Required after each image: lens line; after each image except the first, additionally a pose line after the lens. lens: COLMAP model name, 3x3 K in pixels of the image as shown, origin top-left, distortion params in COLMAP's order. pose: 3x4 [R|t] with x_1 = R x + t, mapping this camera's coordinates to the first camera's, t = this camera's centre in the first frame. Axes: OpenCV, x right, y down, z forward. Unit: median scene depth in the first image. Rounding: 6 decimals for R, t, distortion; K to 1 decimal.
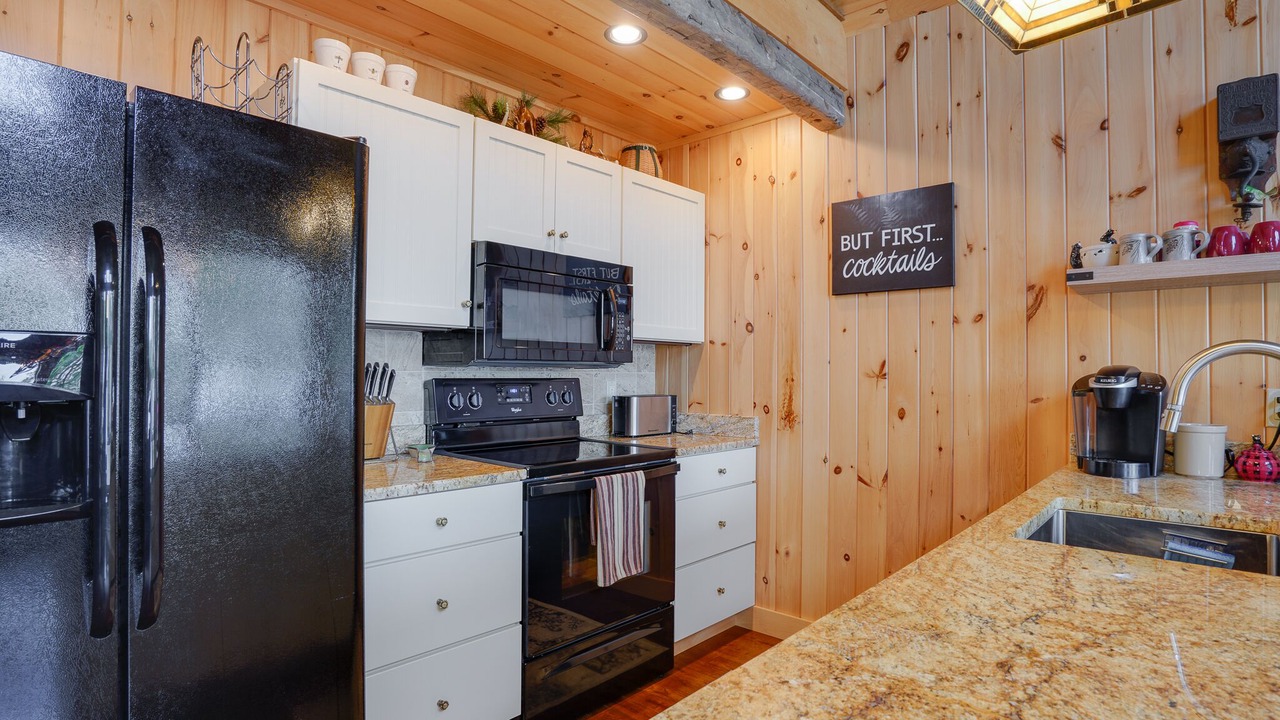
lens RADIAL K [[658.6, 0, 640.0], [0, 658.6, 360.0], [0, 0, 1]] dist [-0.003818, 0.000441]
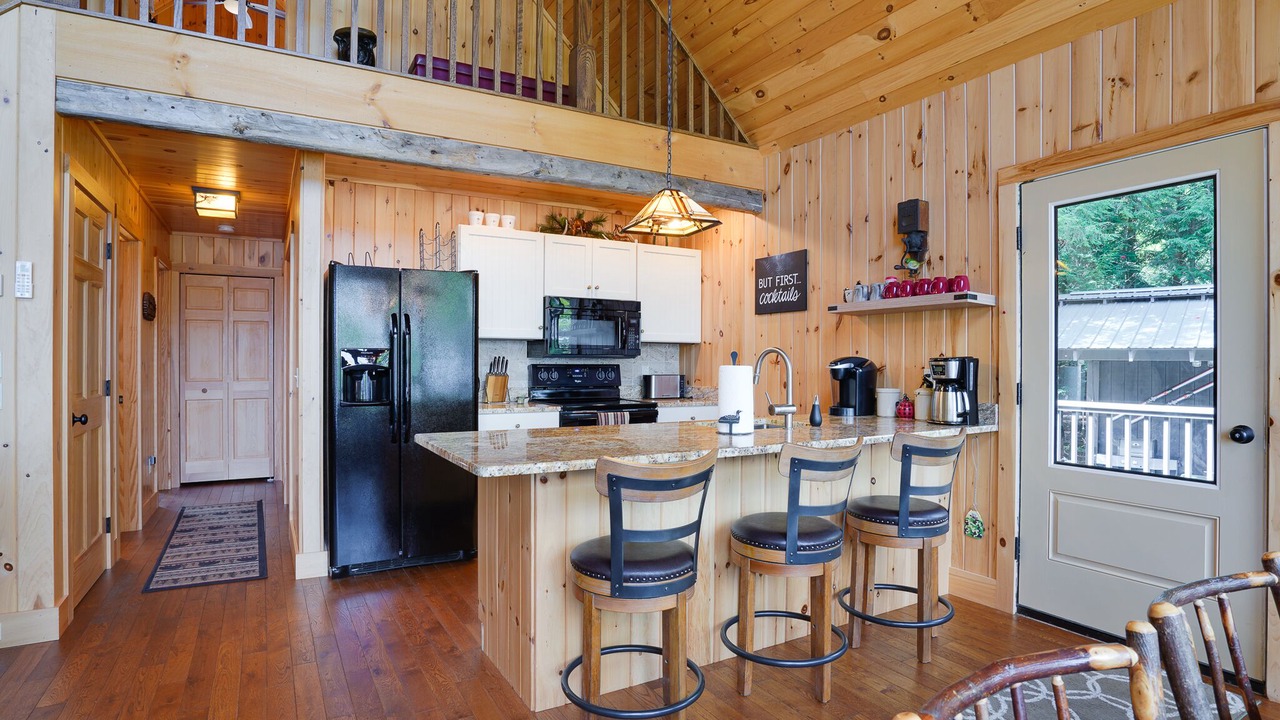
lens RADIAL K [[671.0, 0, 640.0], [0, 671.0, 360.0], [0, 0, 1]] dist [0.060019, -0.000006]
pose [[0.950708, -0.002016, -0.310082, 0.596461], [0.006602, 0.999884, 0.013740, -0.009518], [0.310018, -0.015110, 0.950611, -0.782859]]
